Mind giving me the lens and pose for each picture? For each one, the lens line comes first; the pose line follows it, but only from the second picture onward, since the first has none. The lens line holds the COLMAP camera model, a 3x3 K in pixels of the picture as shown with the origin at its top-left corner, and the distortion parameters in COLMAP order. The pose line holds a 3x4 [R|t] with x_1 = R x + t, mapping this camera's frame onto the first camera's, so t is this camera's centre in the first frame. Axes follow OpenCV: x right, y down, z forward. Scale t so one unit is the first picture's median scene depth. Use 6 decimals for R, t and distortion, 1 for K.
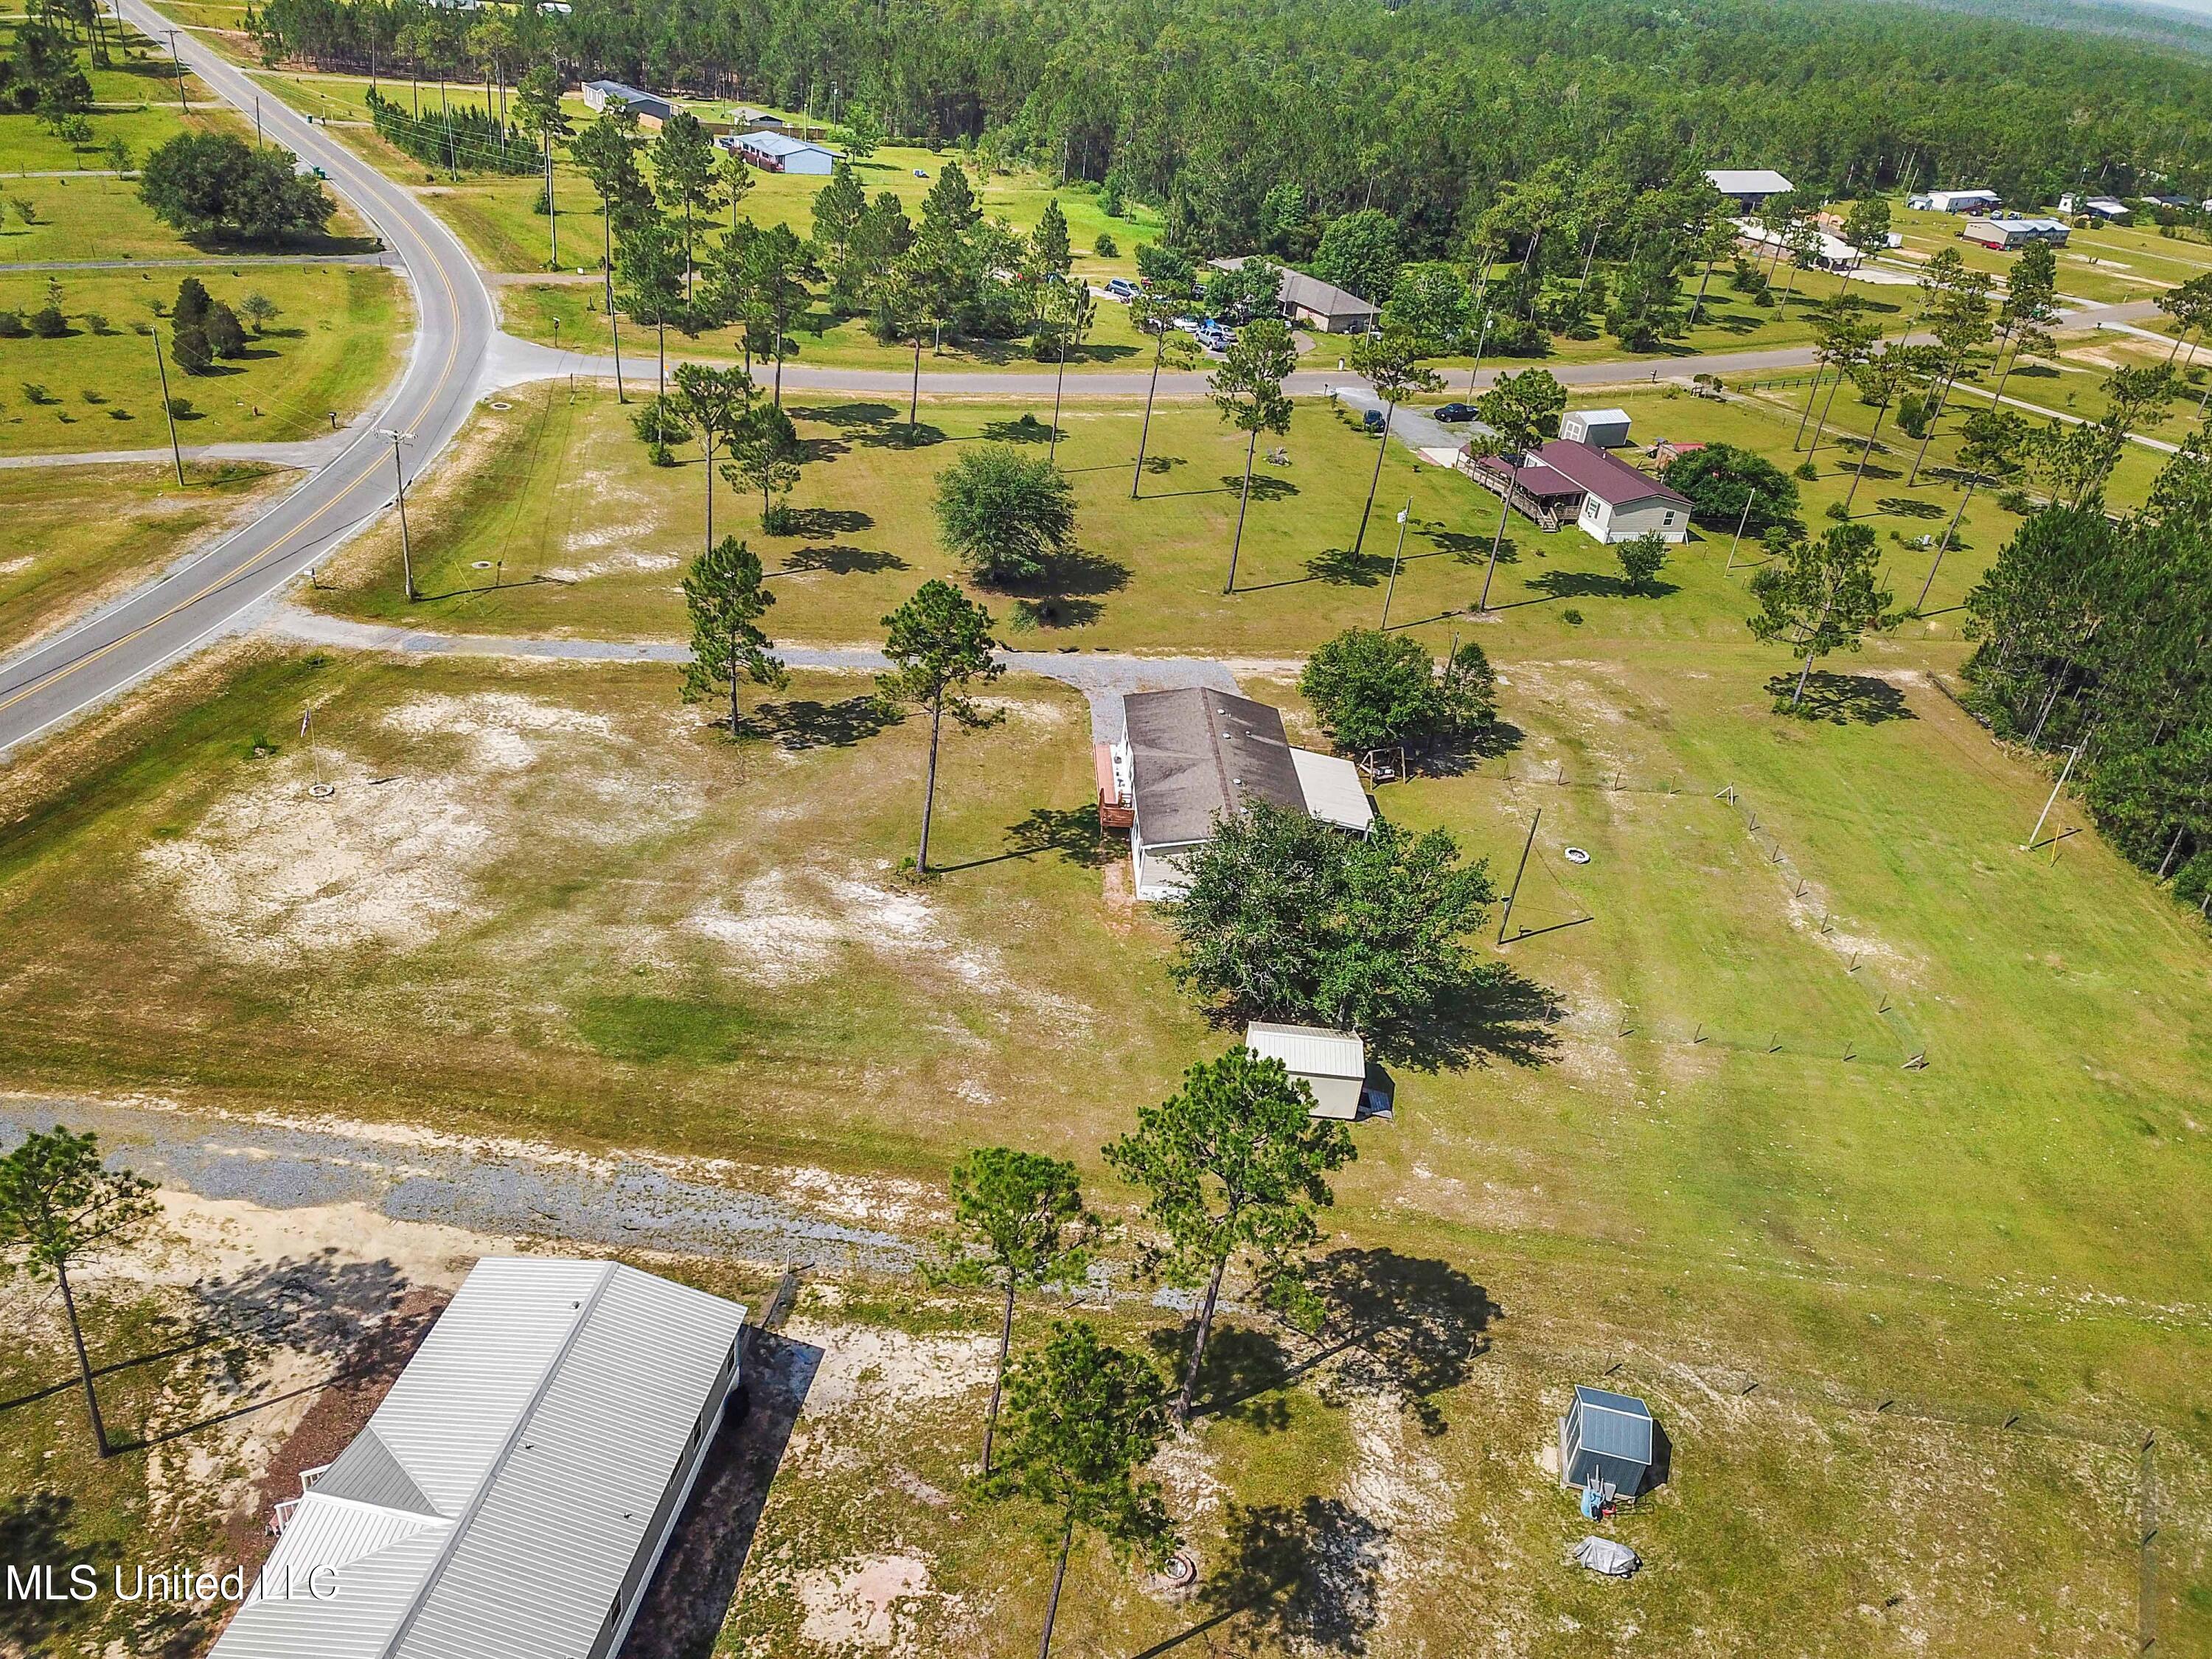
lens RADIAL K [[1698.8, 0, 1105.5], [0, 1698.8, 833.8], [0, 0, 1]] dist [0.025762, 0.000223]
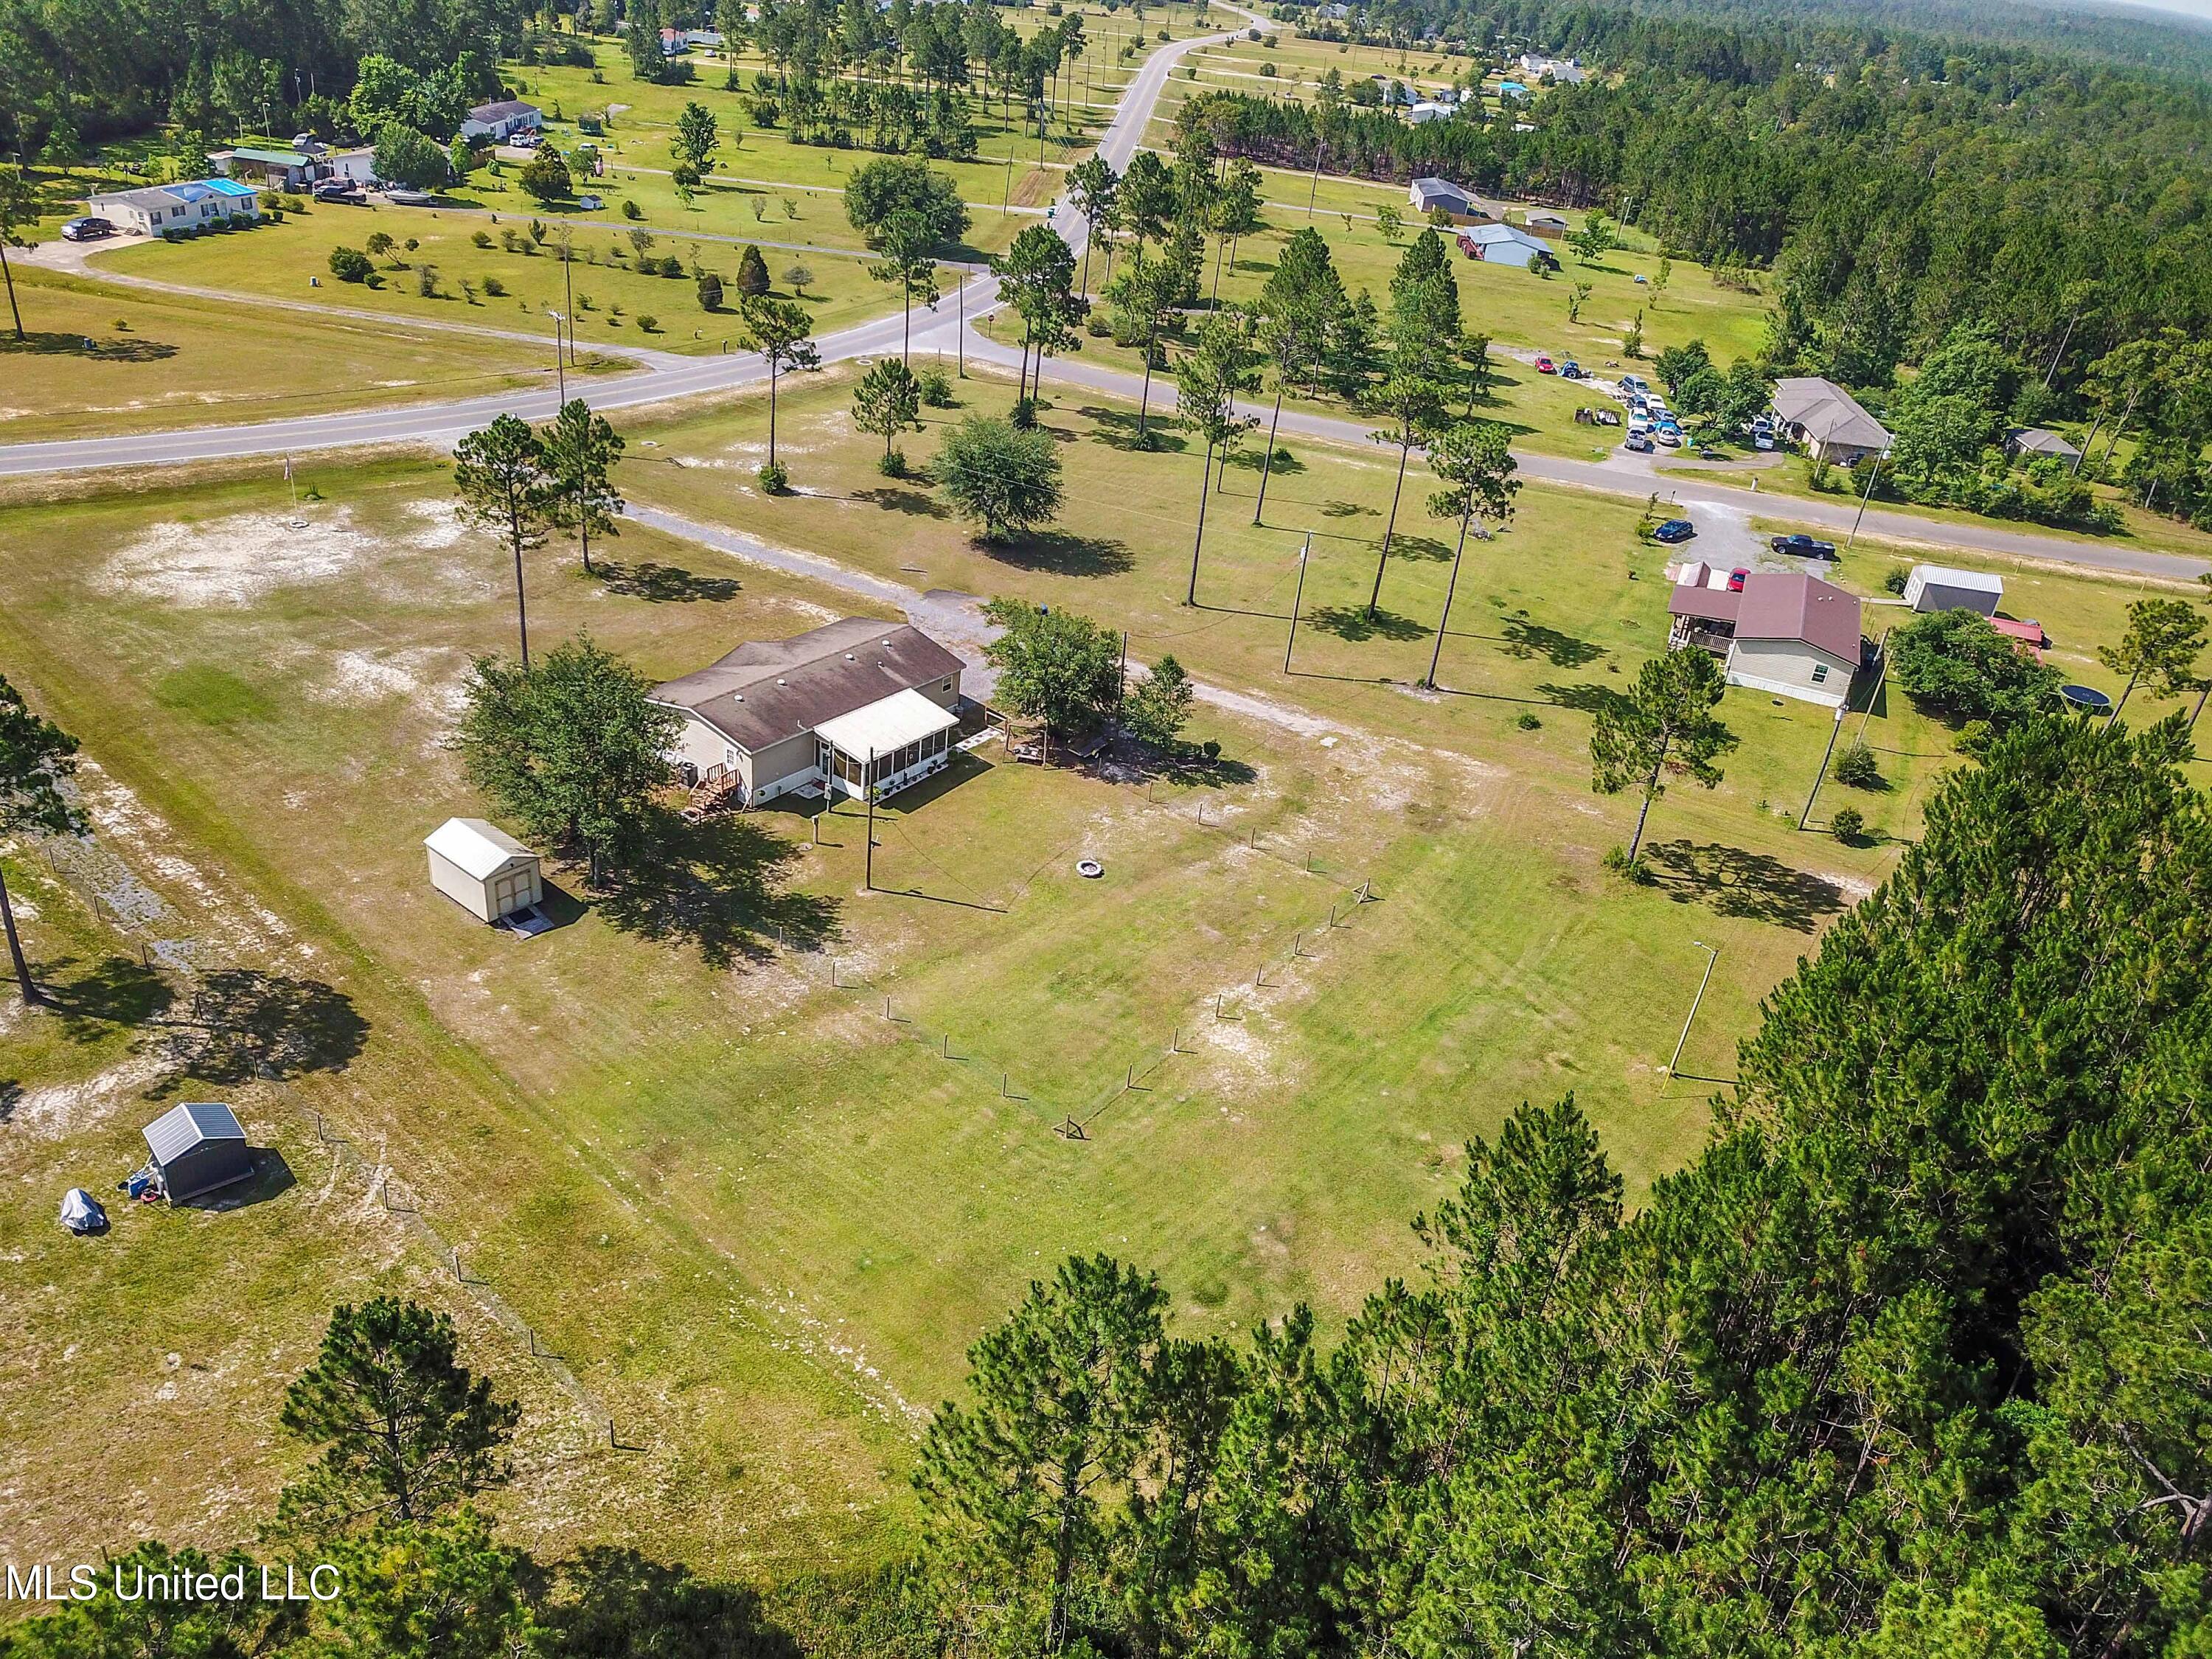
lens RADIAL K [[1698.8, 0, 1107.8], [0, 1698.8, 821.2], [0, 0, 1]] dist [0.025762, 0.000223]
pose [[0.779647, 0.278294, -0.560984, 0.858545], [-0.325729, 0.945323, 0.016264, -0.032874], [0.534837, 0.170049, 0.827667, 0.245226]]
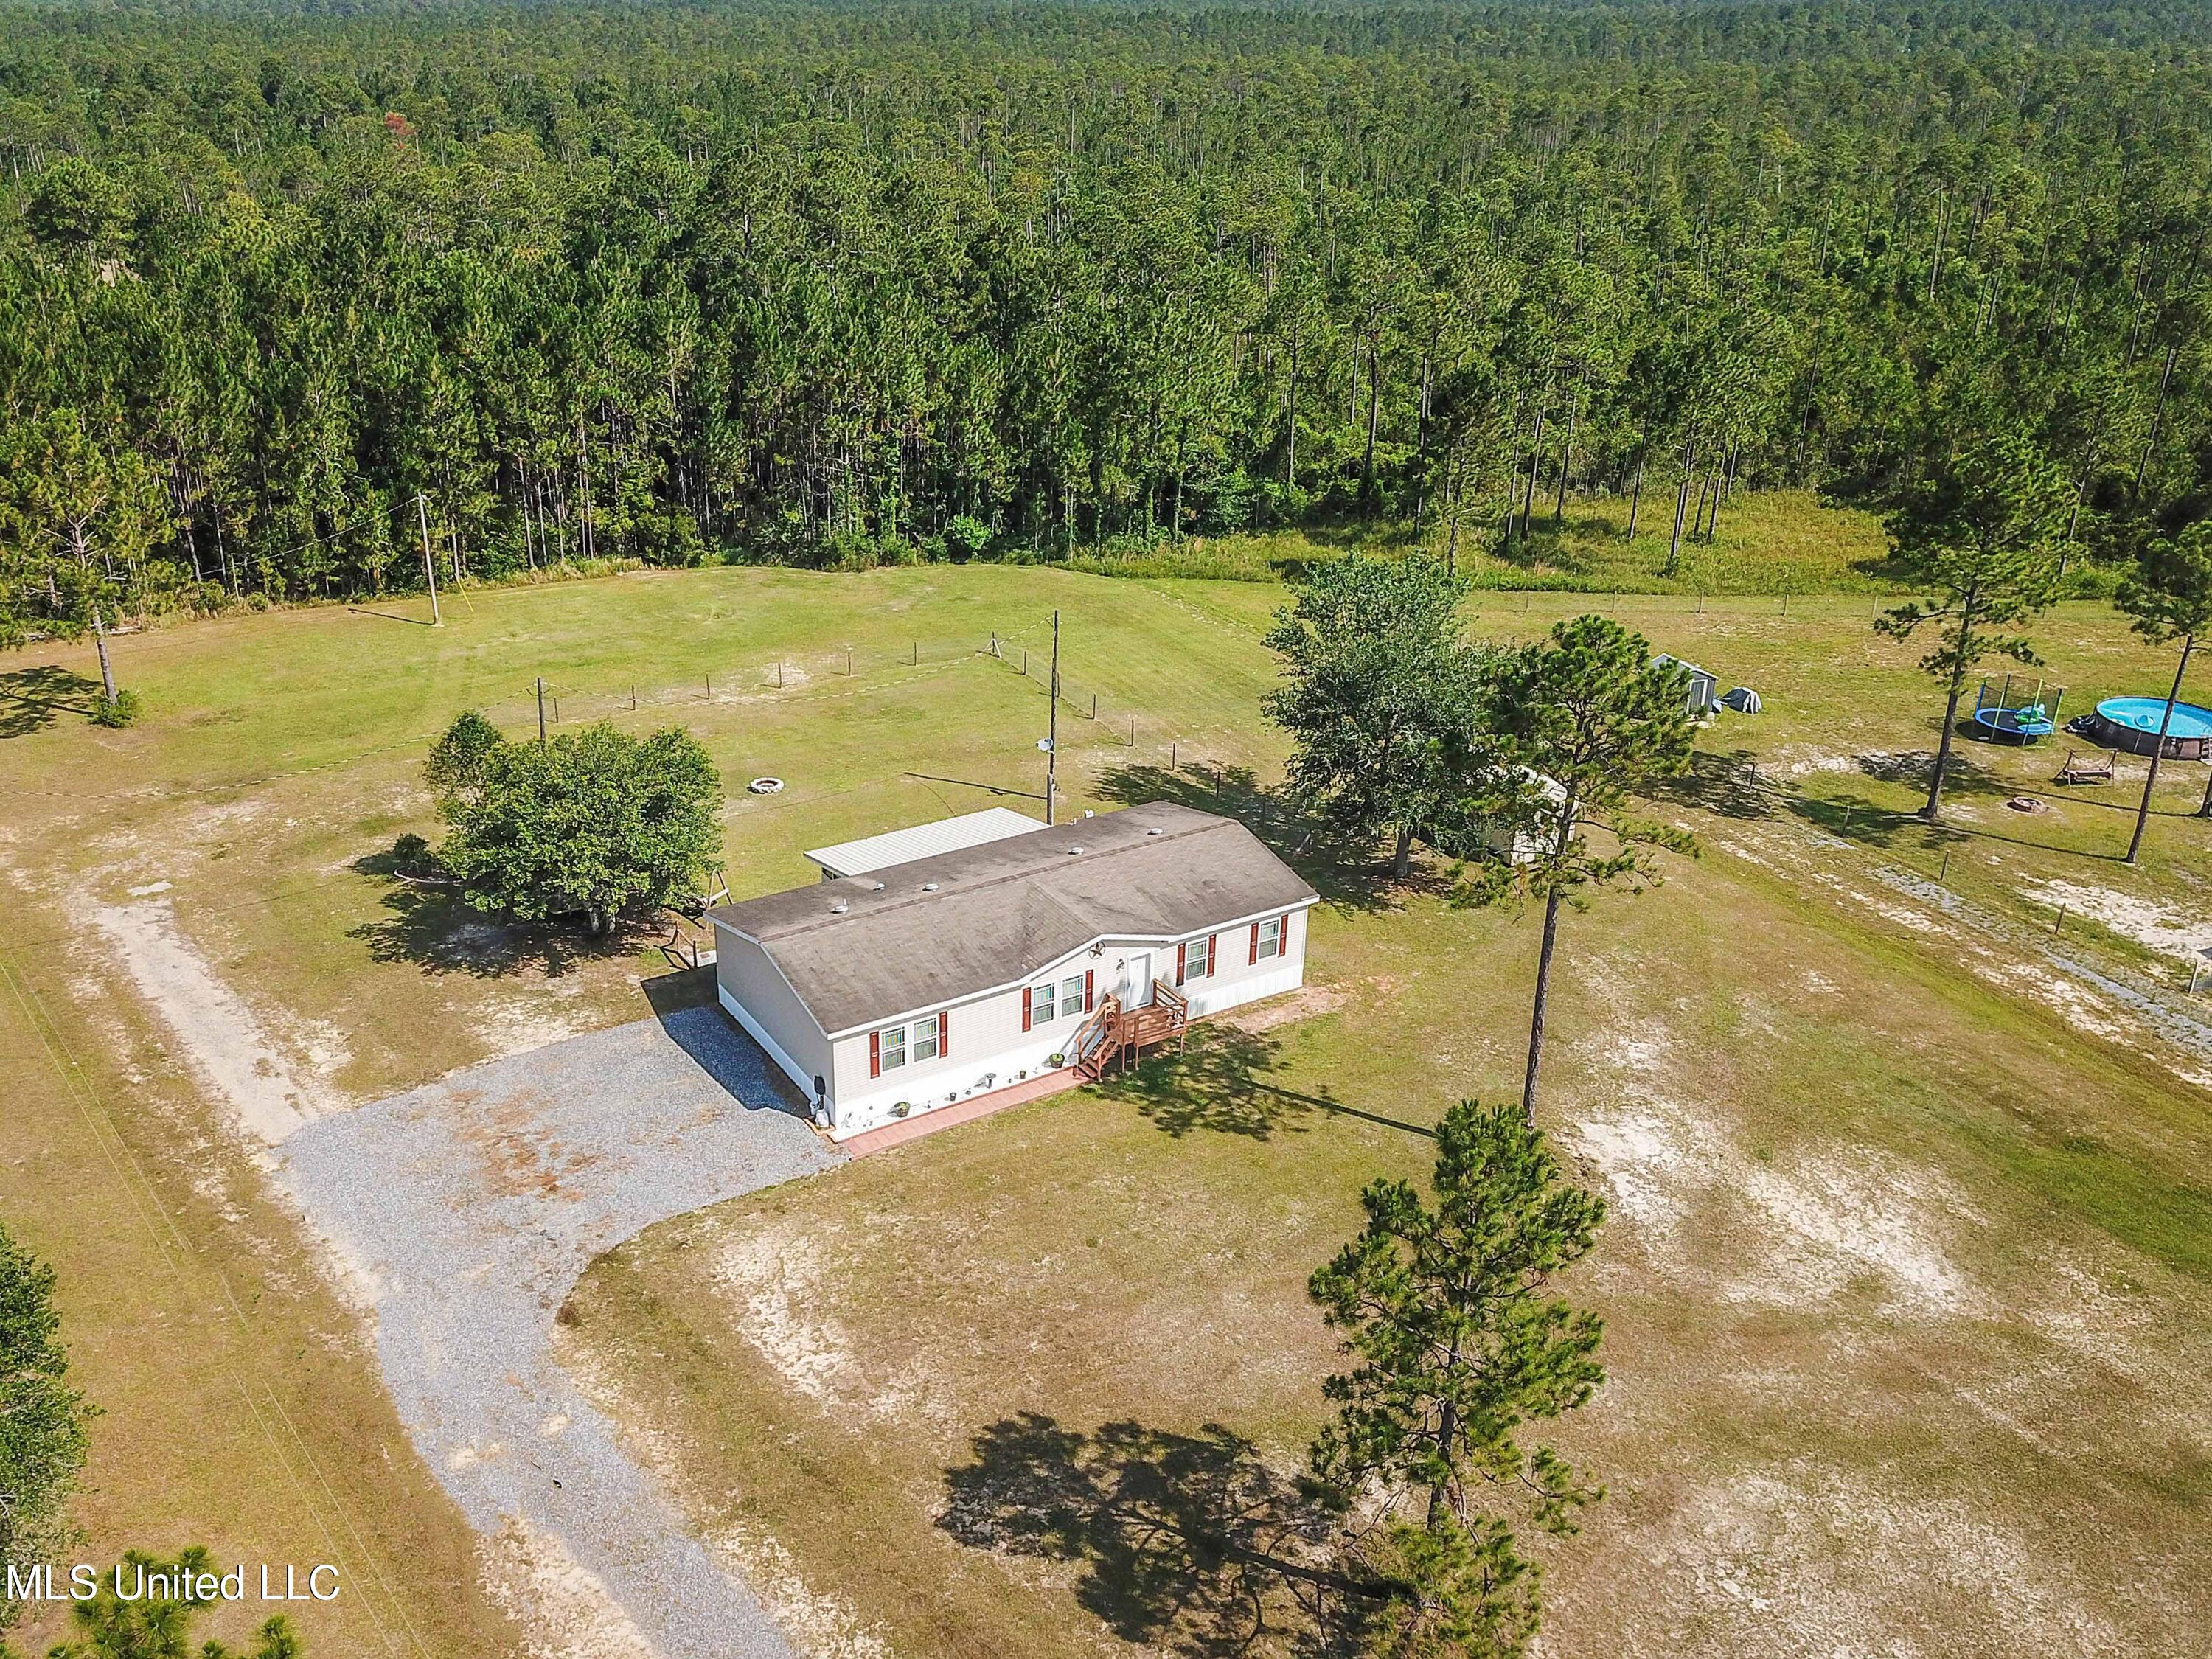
lens RADIAL K [[1893.1, 0, 1086.0], [0, 1893.1, 821.4], [0, 0, 1]] dist [0.037871, -0.023767]
pose [[-0.483270, -0.451097, 0.750308, -0.440080], [0.382371, 0.662210, 0.644415, -0.483299], [-0.787555, 0.598322, -0.147540, 1.093914]]
